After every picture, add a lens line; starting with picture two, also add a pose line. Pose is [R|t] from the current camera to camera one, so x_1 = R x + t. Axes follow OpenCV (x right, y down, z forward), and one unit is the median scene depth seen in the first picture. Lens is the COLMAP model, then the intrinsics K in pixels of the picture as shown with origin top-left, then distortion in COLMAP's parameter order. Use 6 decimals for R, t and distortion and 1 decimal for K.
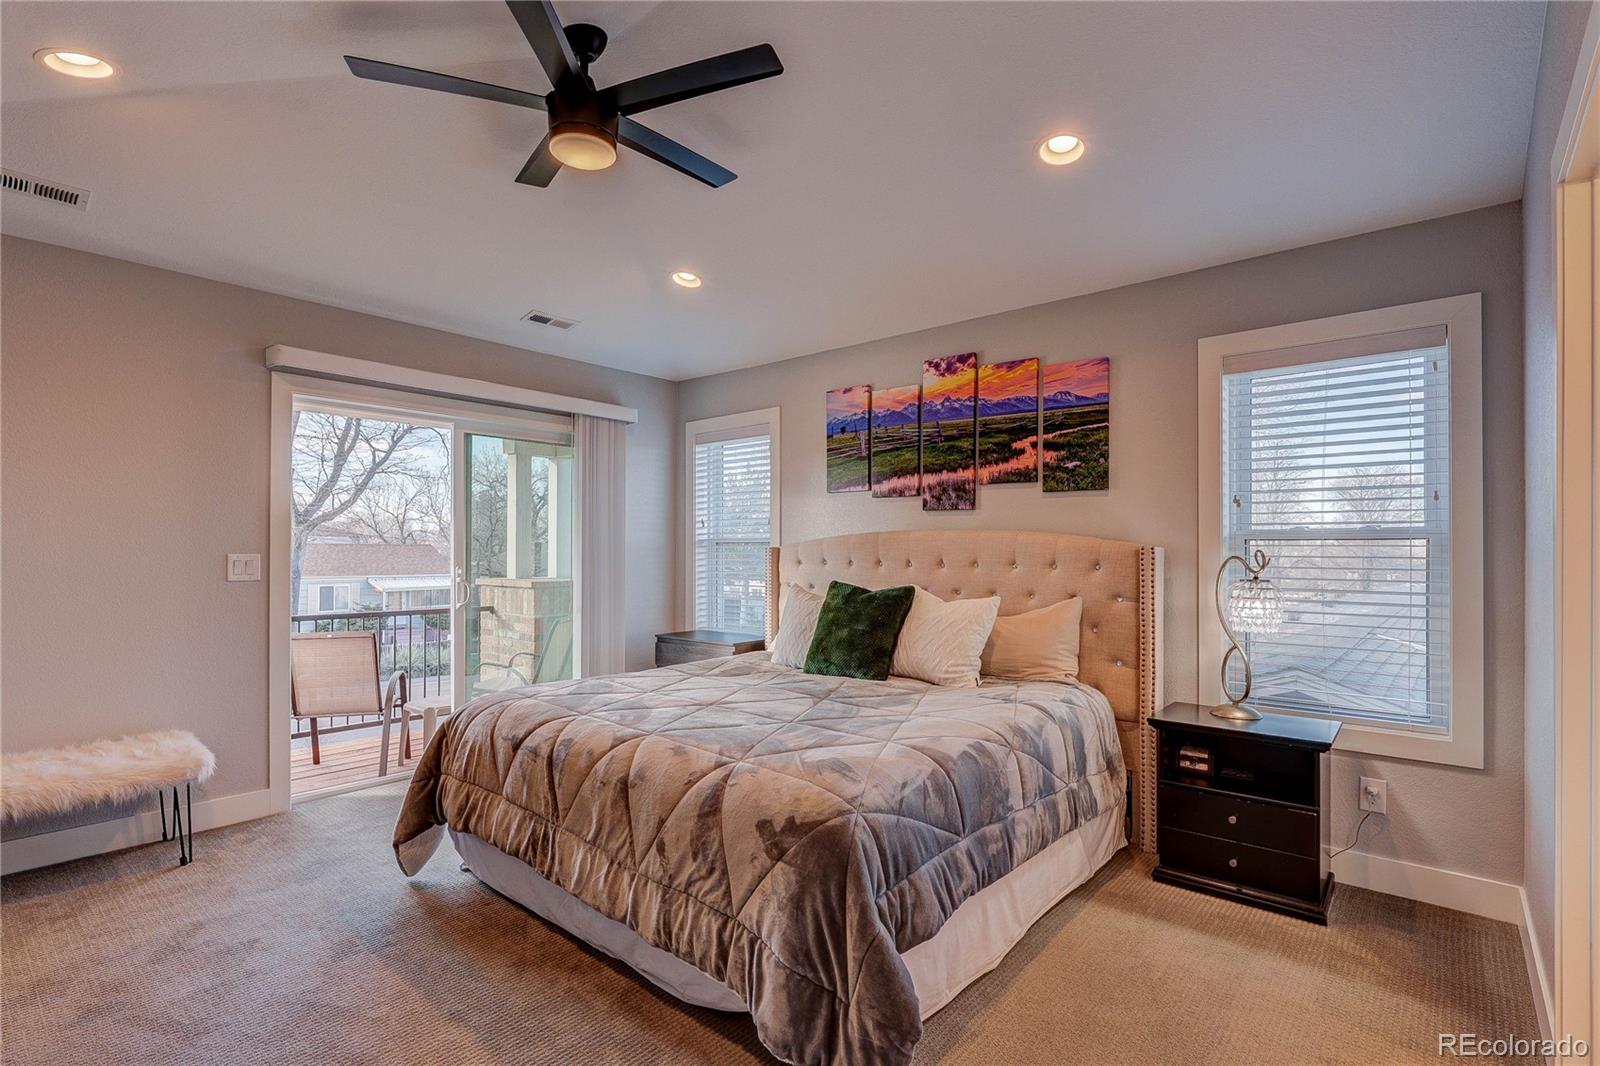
lens RADIAL K [[754.8, 0, 801.5], [0, 754.8, 542.0], [0, 0, 1]] dist [-0.005403, -0.000063]
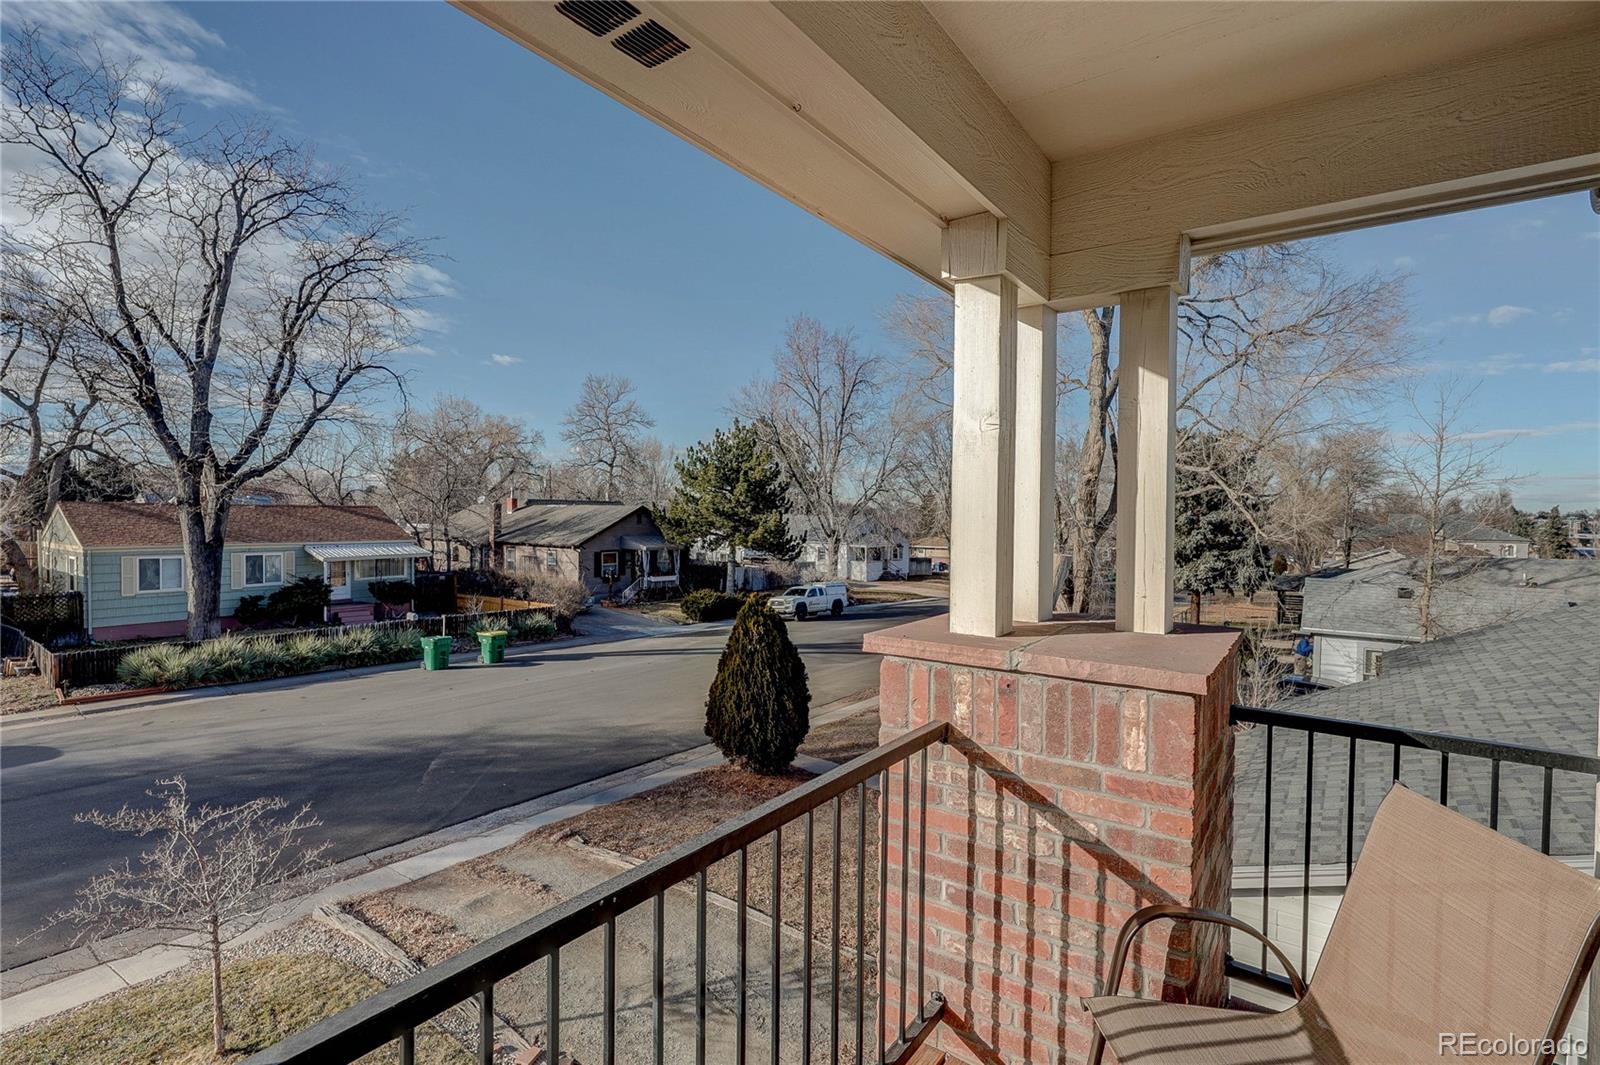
lens RADIAL K [[754.8, 0, 798.7], [0, 754.8, 531.6], [0, 0, 1]] dist [-0.005403, -0.000063]
pose [[0.997408, 0.005535, 0.071741, -0.093448], [-0.008017, 0.999378, 0.034346, -0.002190], [-0.071506, -0.034832, 0.996832, 0.130300]]
